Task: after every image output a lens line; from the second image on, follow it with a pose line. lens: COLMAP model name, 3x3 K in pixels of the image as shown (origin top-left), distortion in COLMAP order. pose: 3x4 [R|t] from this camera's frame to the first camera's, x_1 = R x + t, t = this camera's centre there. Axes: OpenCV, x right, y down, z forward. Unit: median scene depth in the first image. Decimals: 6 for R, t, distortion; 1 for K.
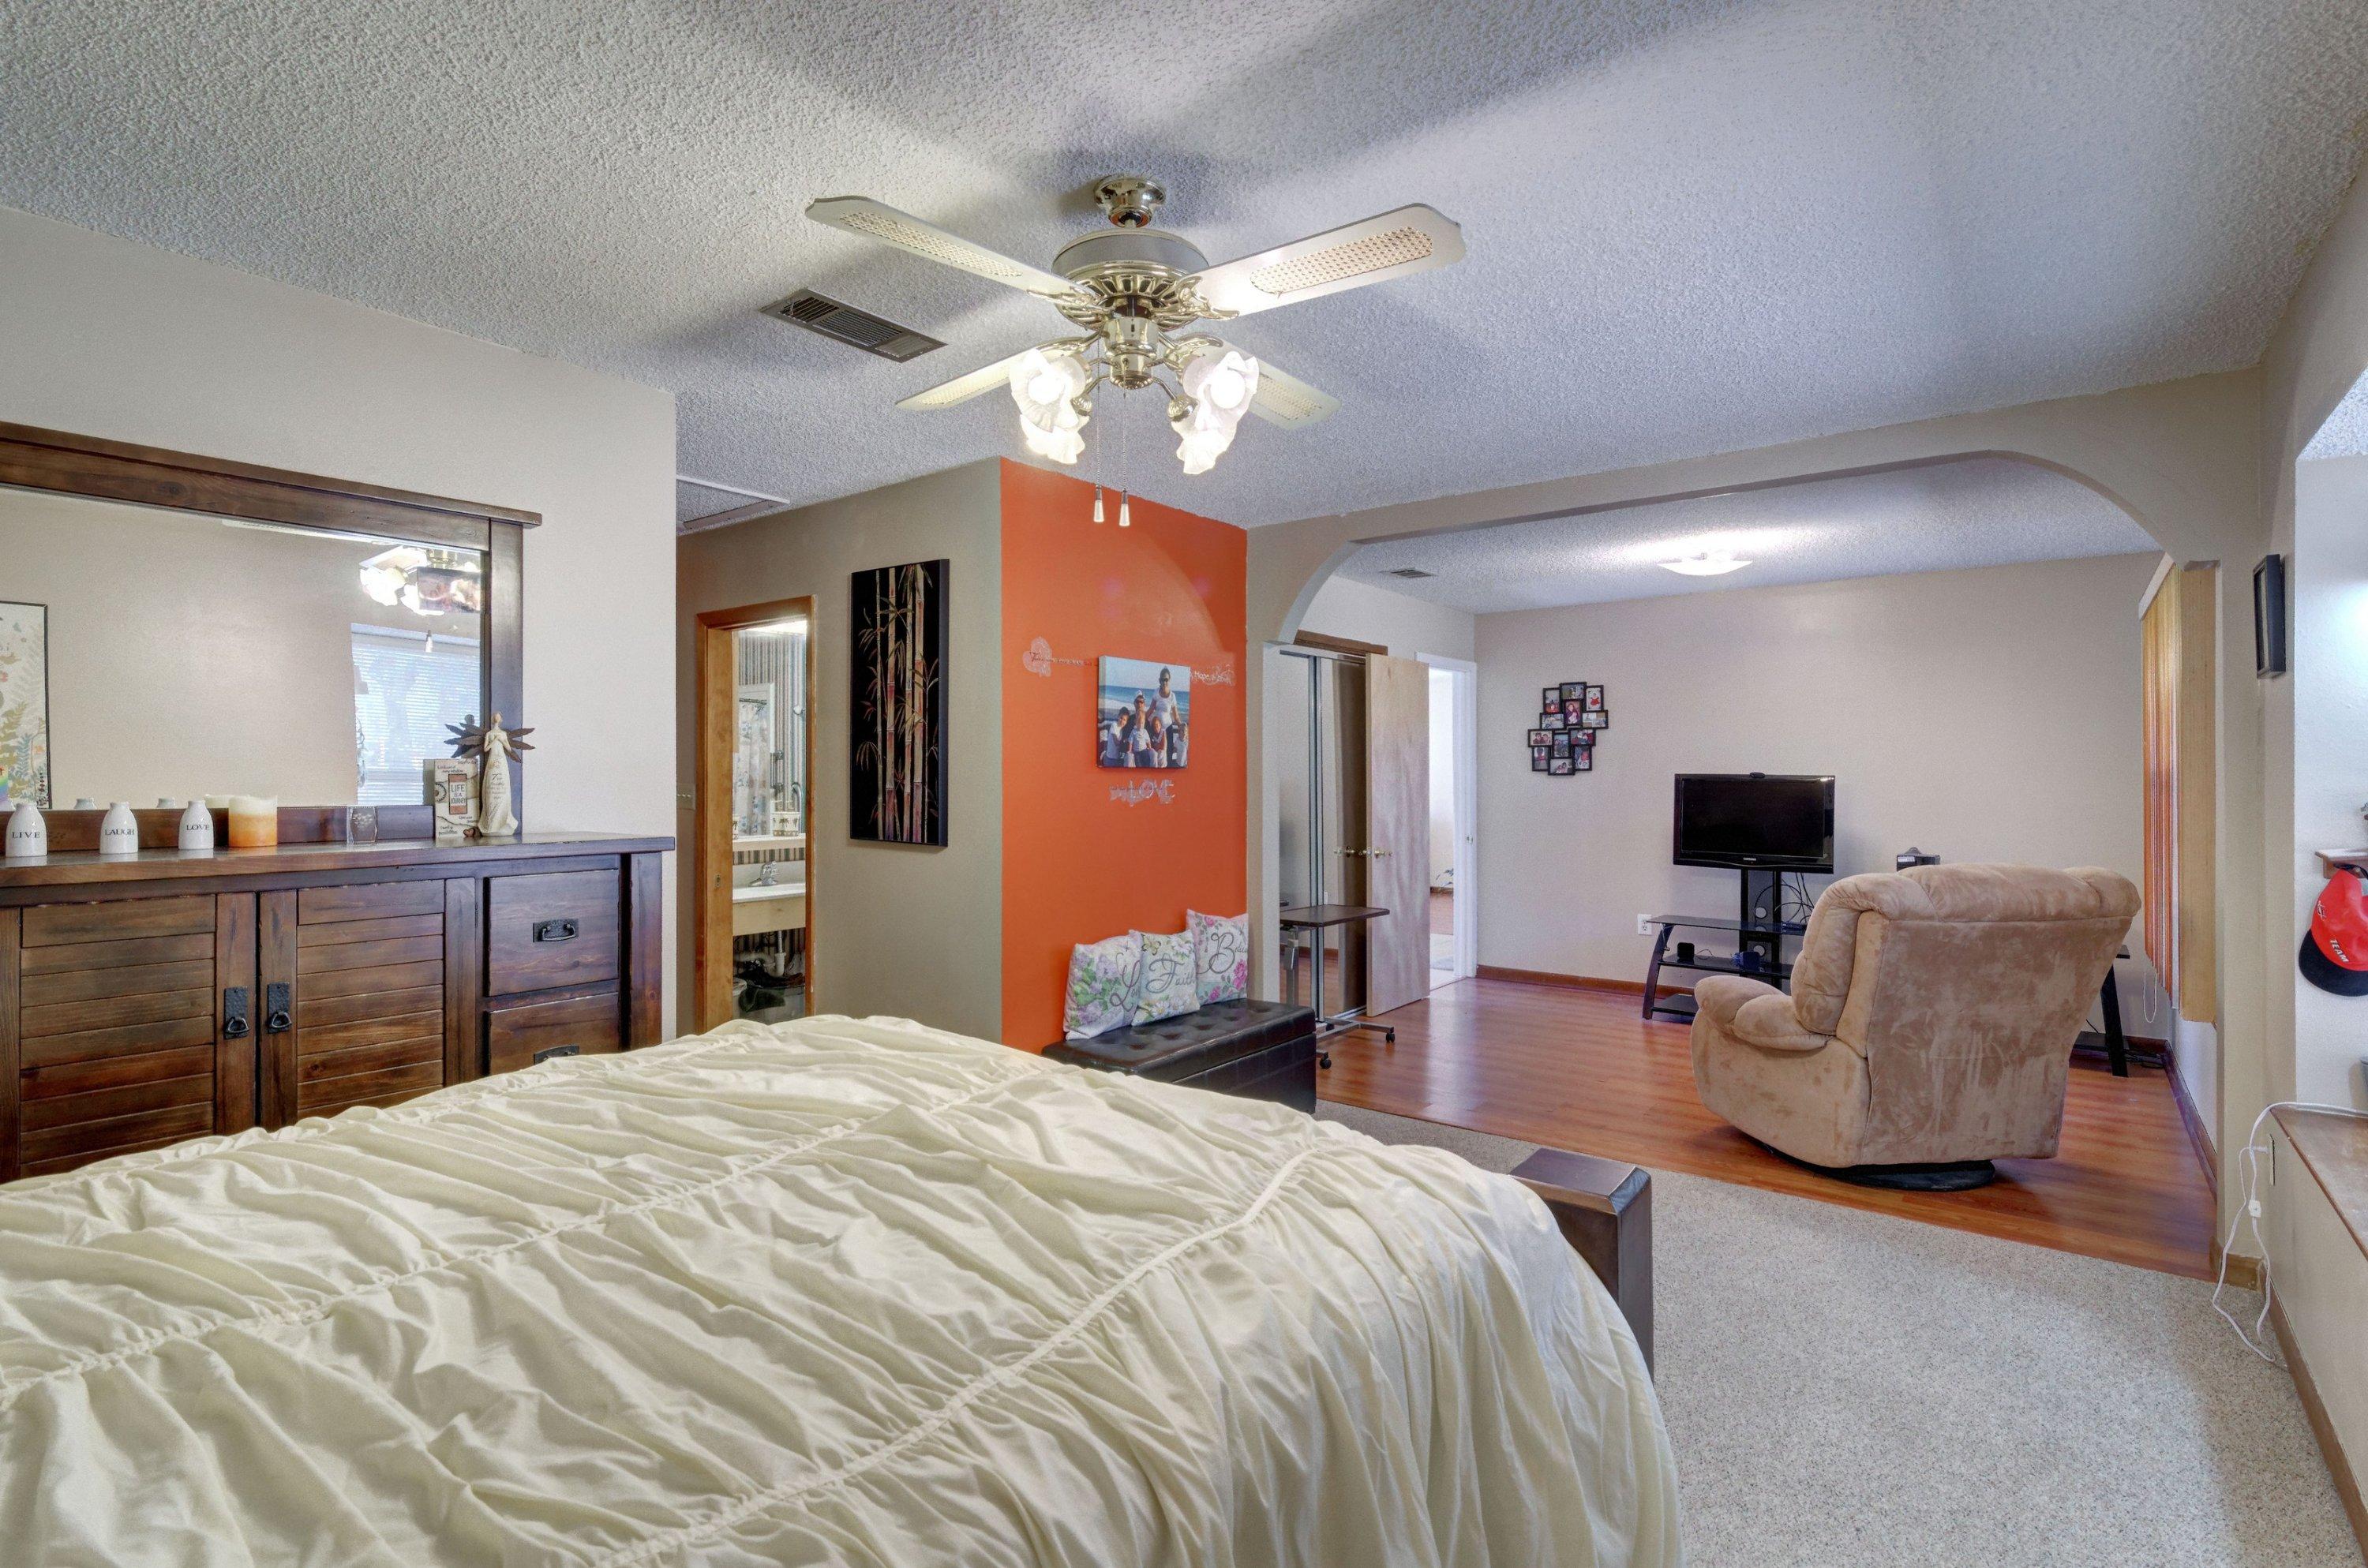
lens RADIAL K [[1122.1, 0, 1192.6], [0, 1122.1, 769.8], [0, 0, 1]] dist [-0.001198, -0.000180]
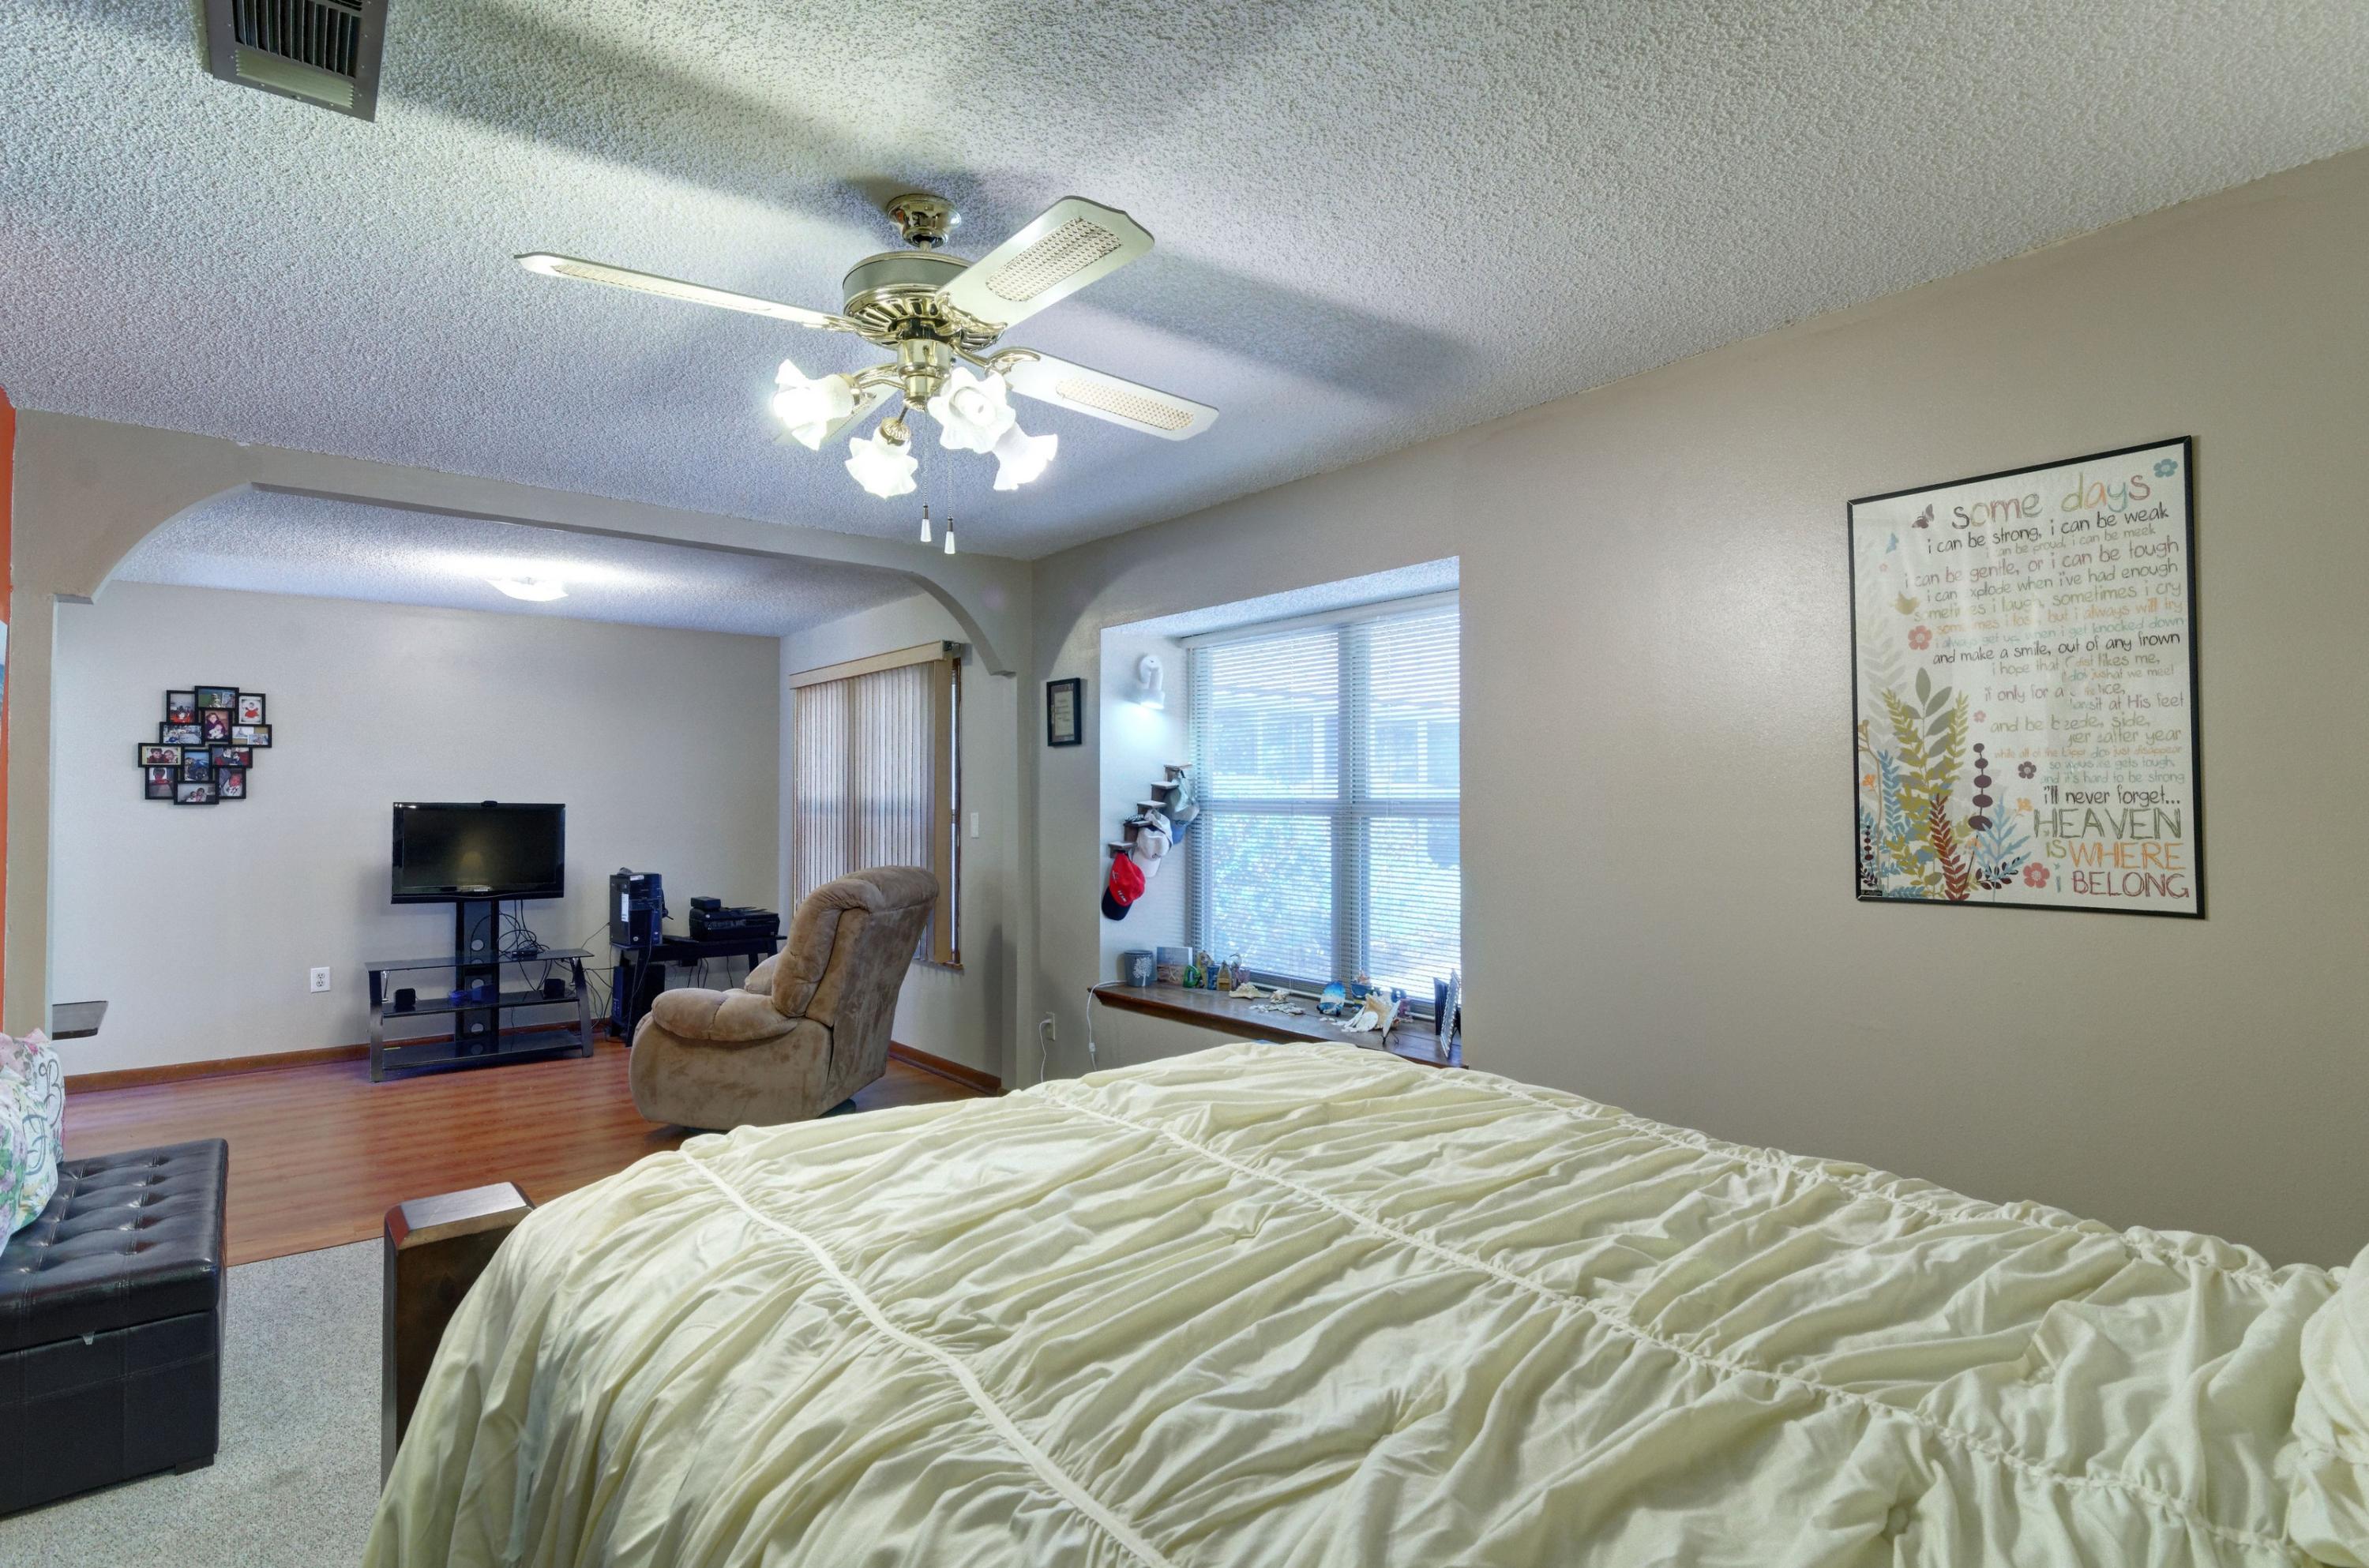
lens RADIAL K [[1122.6, 0, 1193.1], [0, 1122.6, 769.8], [0, 0, 1]] dist [-0.001198, -0.000180]
pose [[0.245826, 0.026471, 0.968952, -0.287471], [-0.001699, 0.999637, -0.026878, 0.000560], [-0.969312, 0.004961, 0.245782, 0.161243]]
